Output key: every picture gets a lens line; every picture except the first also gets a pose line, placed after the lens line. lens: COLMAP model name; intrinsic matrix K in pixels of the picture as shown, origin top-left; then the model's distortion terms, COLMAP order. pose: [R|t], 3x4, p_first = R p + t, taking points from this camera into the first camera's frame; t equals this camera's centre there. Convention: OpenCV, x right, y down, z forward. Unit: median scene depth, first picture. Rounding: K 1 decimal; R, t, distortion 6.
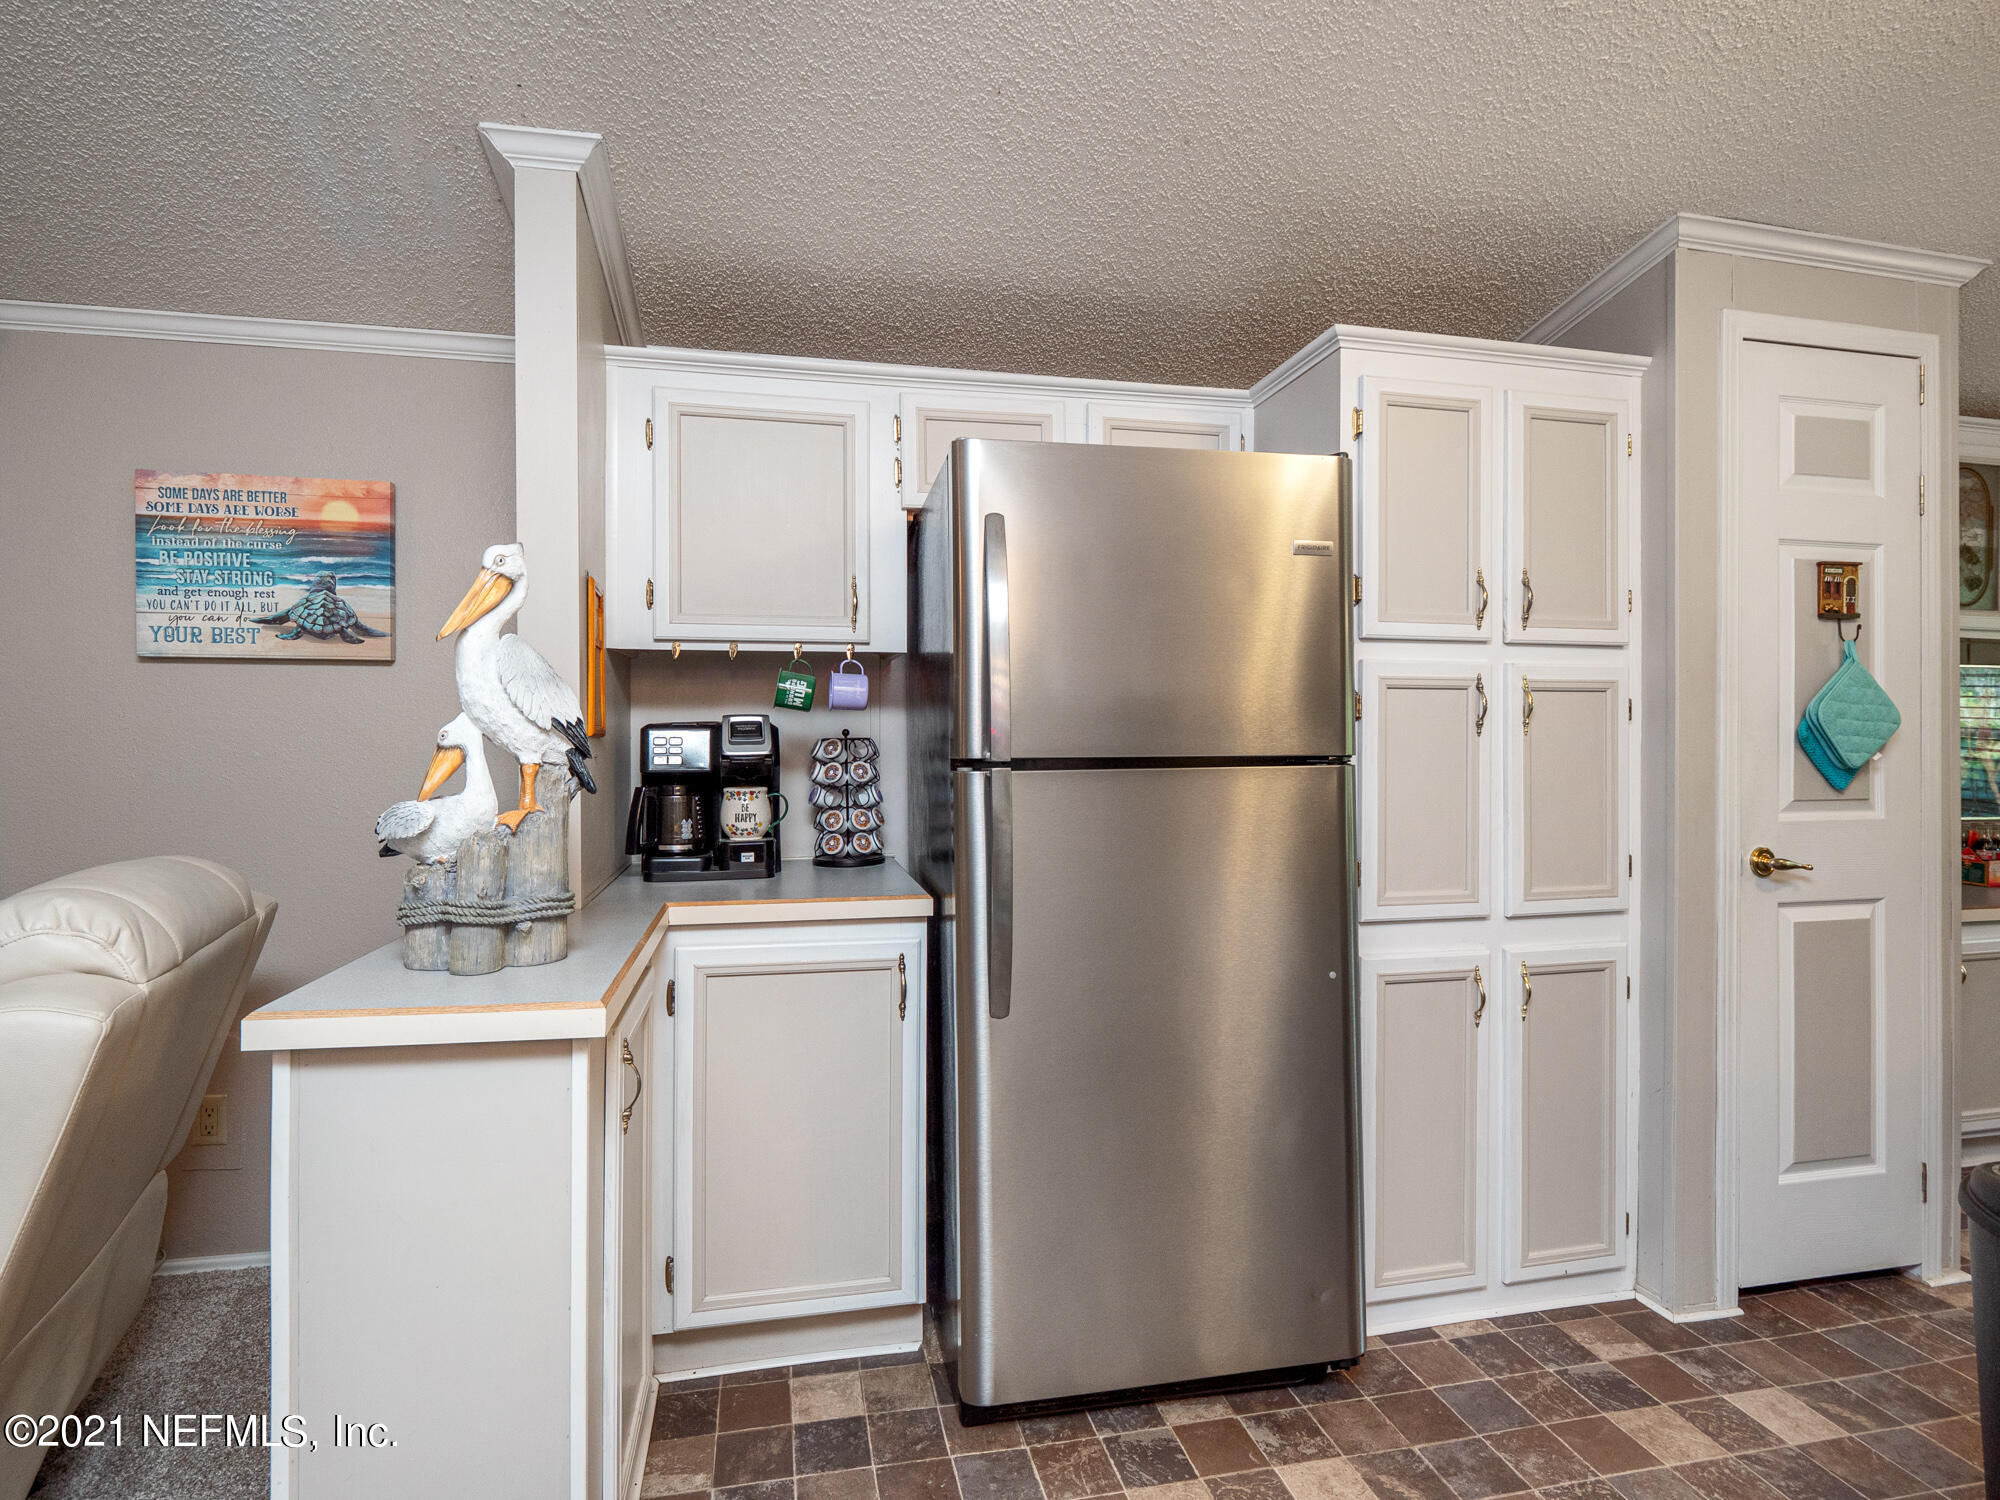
lens RADIAL K [[1023.8, 0, 989.1], [0, 1023.8, 736.7], [0, 0, 1]] dist [-0.000832, 0.000391]
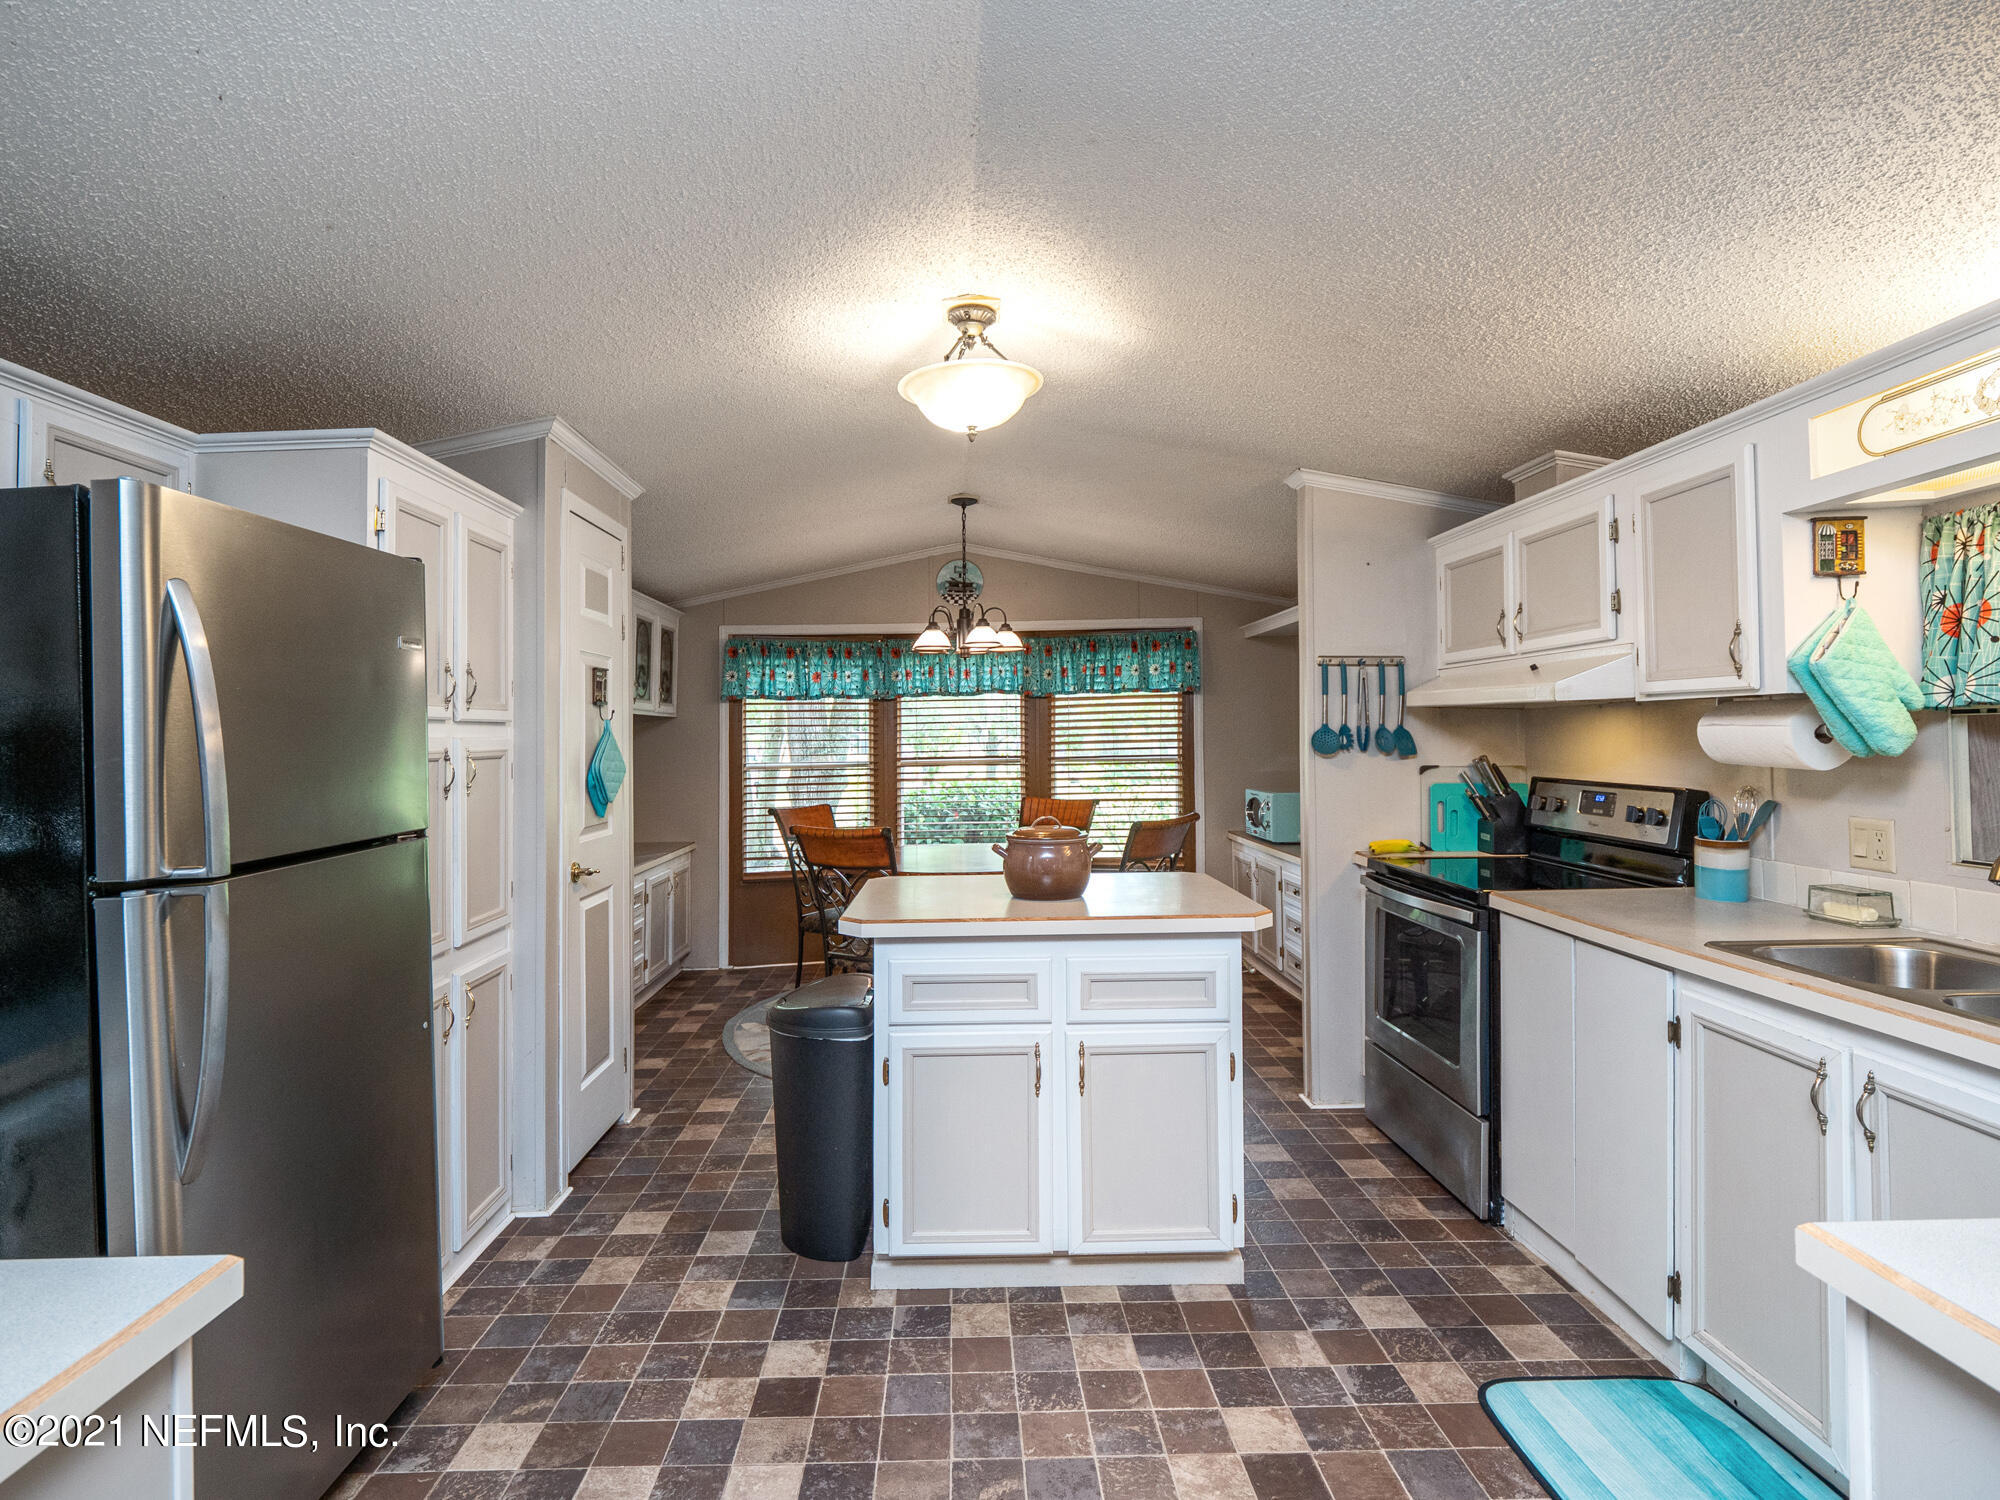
lens RADIAL K [[1023.8, 0, 989.1], [0, 1023.8, 736.7], [0, 0, 1]] dist [-0.000832, 0.000391]
pose [[0.183481, -0.008766, 0.982984, -0.577124], [0.012897, 0.999896, 0.006510, -0.073742], [-0.982939, 0.011483, 0.183575, 0.161842]]
